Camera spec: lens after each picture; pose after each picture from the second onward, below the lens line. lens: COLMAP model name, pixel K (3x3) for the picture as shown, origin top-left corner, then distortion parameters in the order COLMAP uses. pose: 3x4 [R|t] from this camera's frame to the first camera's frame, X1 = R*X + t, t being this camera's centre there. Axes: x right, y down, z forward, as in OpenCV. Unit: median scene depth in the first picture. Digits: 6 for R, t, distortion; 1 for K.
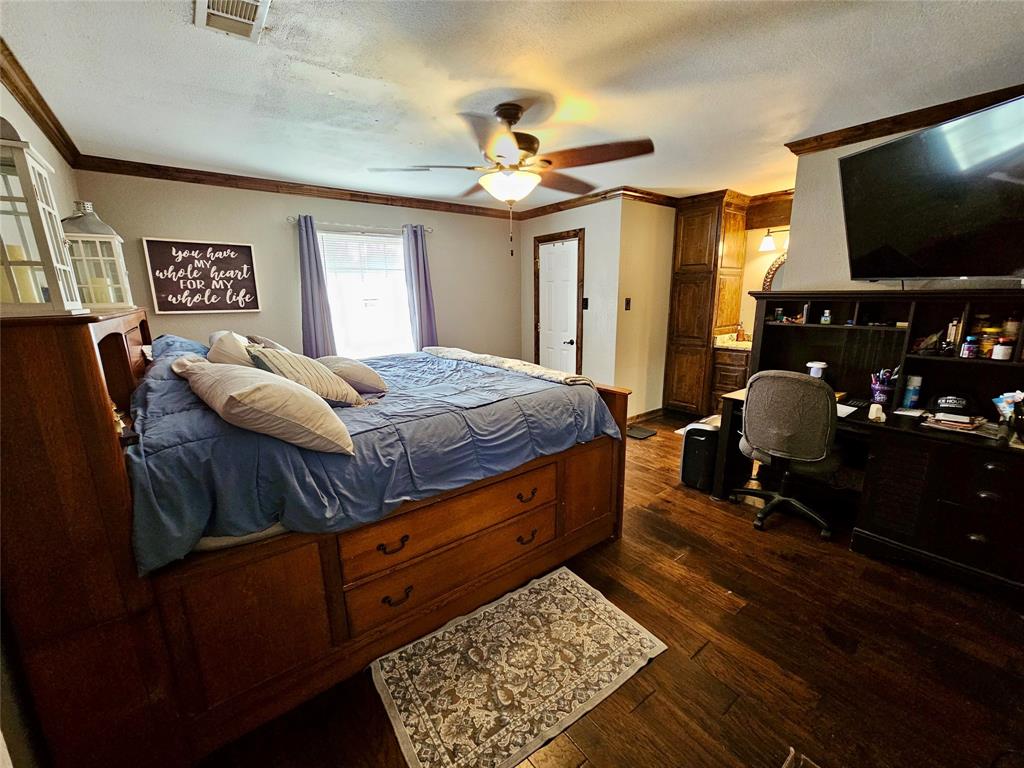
lens RADIAL K [[419.4, 0, 512.0], [0, 419.4, 384.0], [0, 0, 1]] dist [-0.001111, 0.000279]
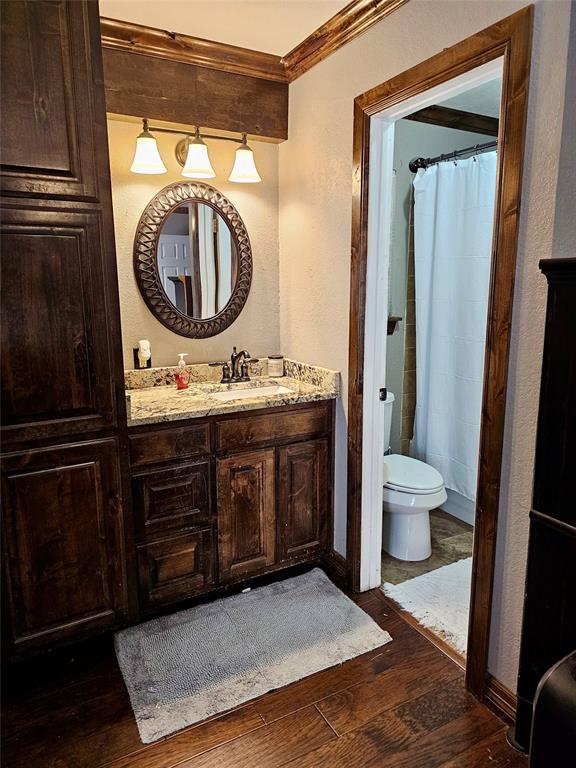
lens RADIAL K [[517.9, 0, 288.0], [0, 517.9, 384.0], [0, 0, 1]] dist [0.064982, -0.068071]
pose [[0.162191, -0.175385, 0.971048, 0.089531], [0.218592, 0.966014, 0.137965, -0.149794], [-0.962243, 0.189886, 0.195016, 0.766545]]
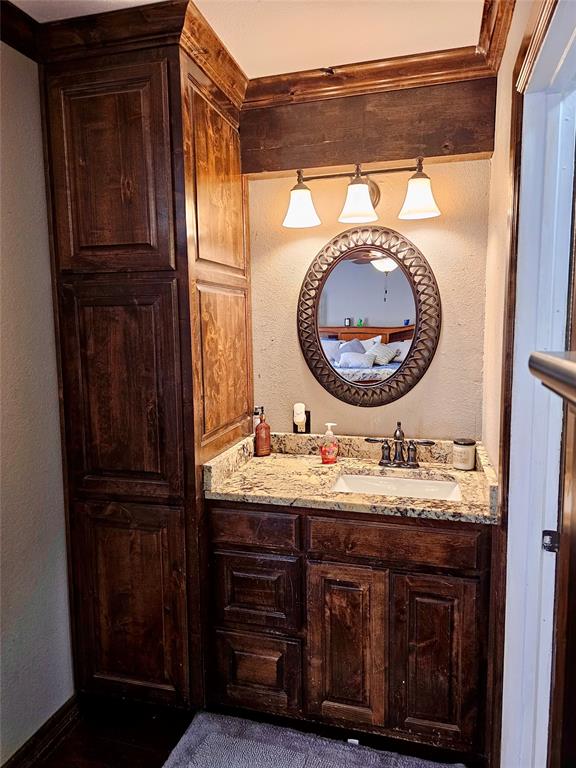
lens RADIAL K [[517.9, 0, 288.0], [0, 517.9, 384.0], [0, 0, 1]] dist [0.064982, -0.068071]
pose [[0.808397, -0.064041, 0.585144, 0.296817], [0.126707, 0.989693, -0.066733, -0.138693], [-0.574839, 0.128088, 0.808179, 0.612719]]
